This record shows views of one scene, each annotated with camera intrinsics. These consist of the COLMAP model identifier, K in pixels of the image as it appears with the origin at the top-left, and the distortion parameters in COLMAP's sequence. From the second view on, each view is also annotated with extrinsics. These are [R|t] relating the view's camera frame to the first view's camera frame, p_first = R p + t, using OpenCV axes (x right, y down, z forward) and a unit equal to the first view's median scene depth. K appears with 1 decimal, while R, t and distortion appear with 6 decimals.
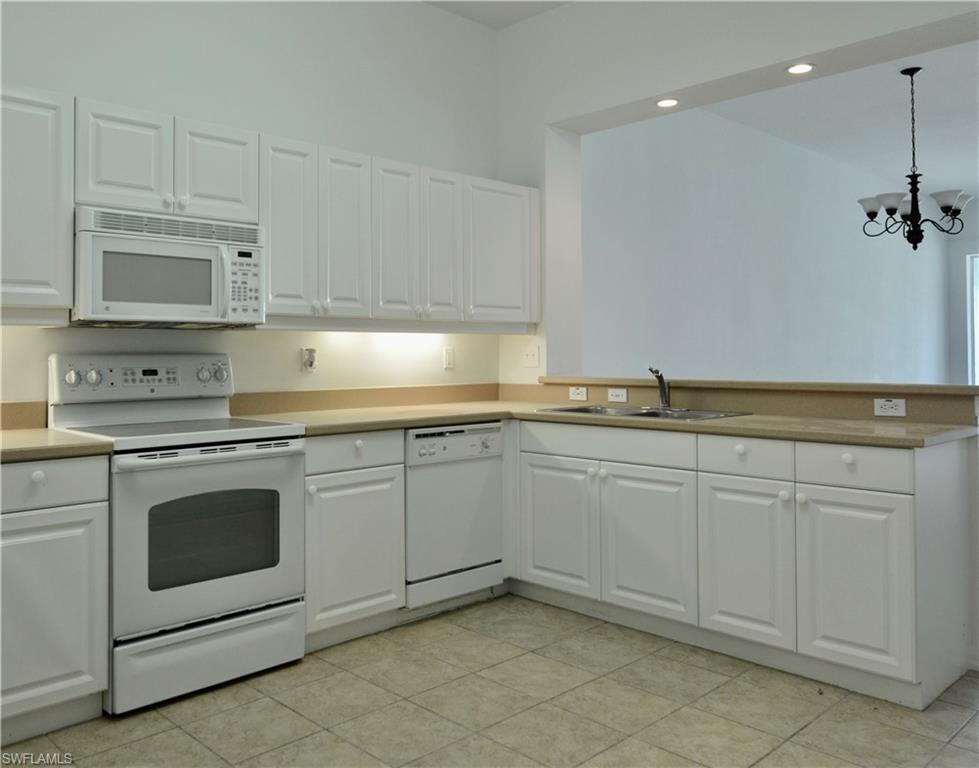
lens RADIAL K [[728.2, 0, 488.7], [0, 728.2, 338.8], [0, 0, 1]] dist [-0.004247, -0.002135]
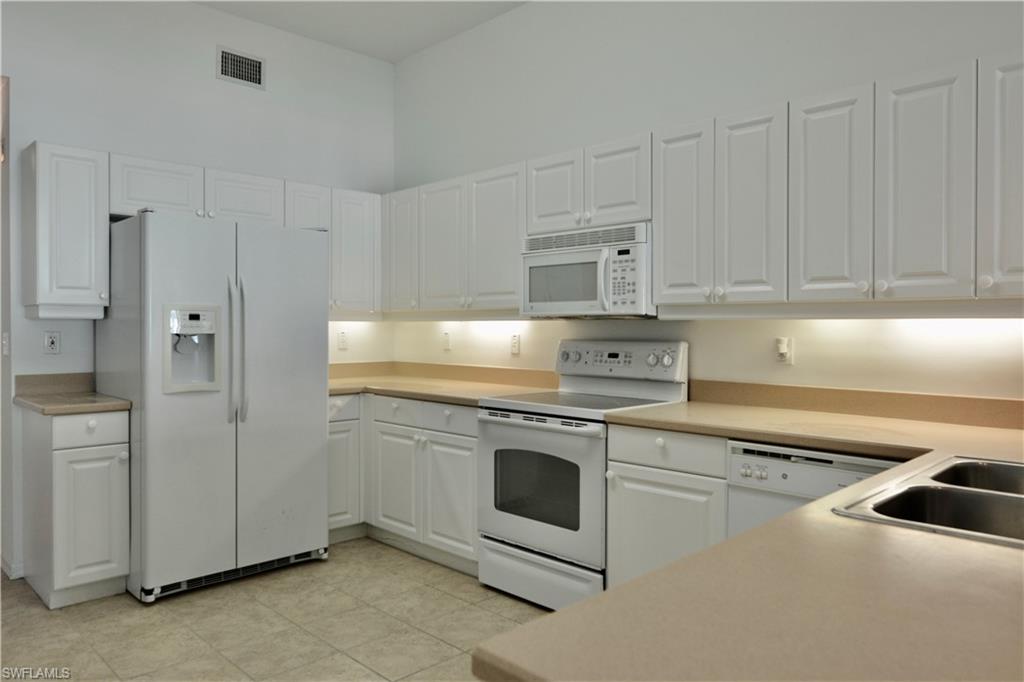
lens RADIAL K [[693.3, 0, 509.6], [0, 693.3, 336.3], [0, 0, 1]] dist [-0.002428, -0.001022]
pose [[0.062039, 0.018209, -0.997908, 0.706273], [0.011894, 0.999749, 0.018982, -0.010747], [0.998003, -0.013046, 0.061807, 0.764641]]
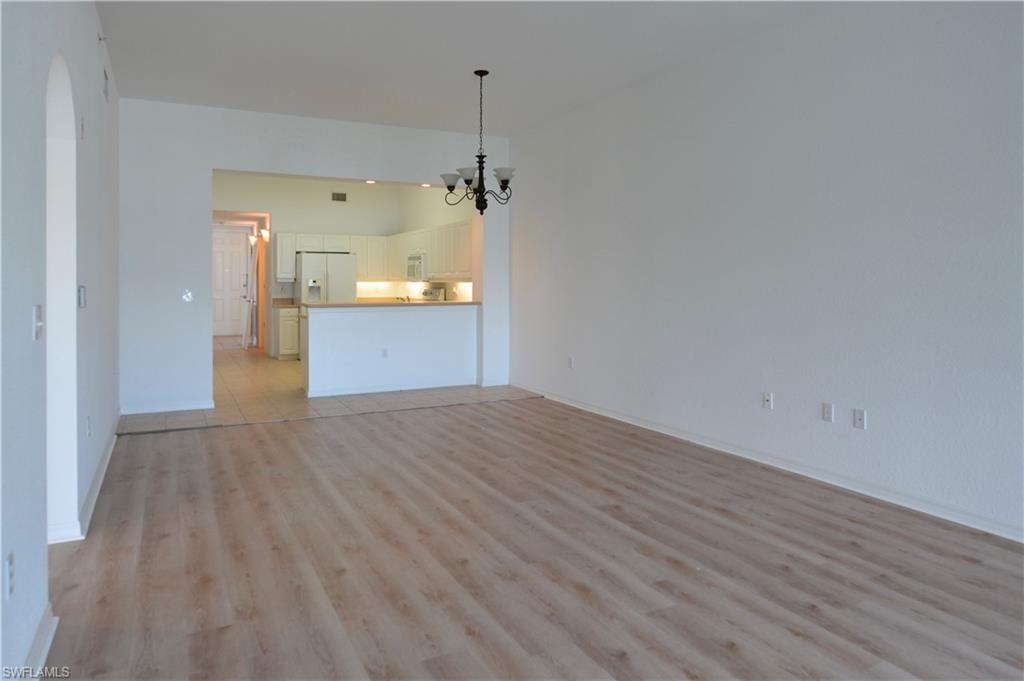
lens RADIAL K [[678.0, 0, 511.3], [0, 678.0, 280.9], [0, 0, 1]] dist [0.005325, -0.000016]
pose [[-0.245981, 0.002429, -0.969272, 3.018748], [0.014589, 0.999893, -0.001197, -0.009307], [0.969165, -0.014435, -0.245990, 2.353800]]
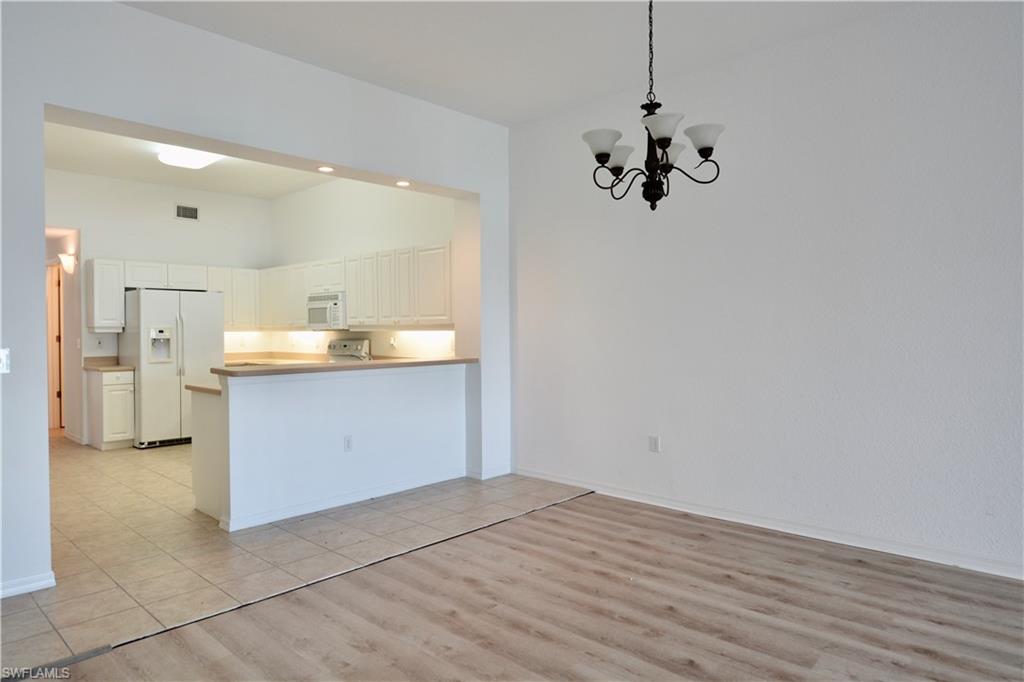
lens RADIAL K [[631.5, 0, 515.4], [0, 631.5, 336.0], [0, 0, 1]] dist [-0.006713, -0.001240]
pose [[0.105450, 0.013692, -0.994330, 2.129159], [0.020285, 0.999668, 0.015917, -0.020179], [0.994218, -0.021848, 0.105138, 1.432570]]
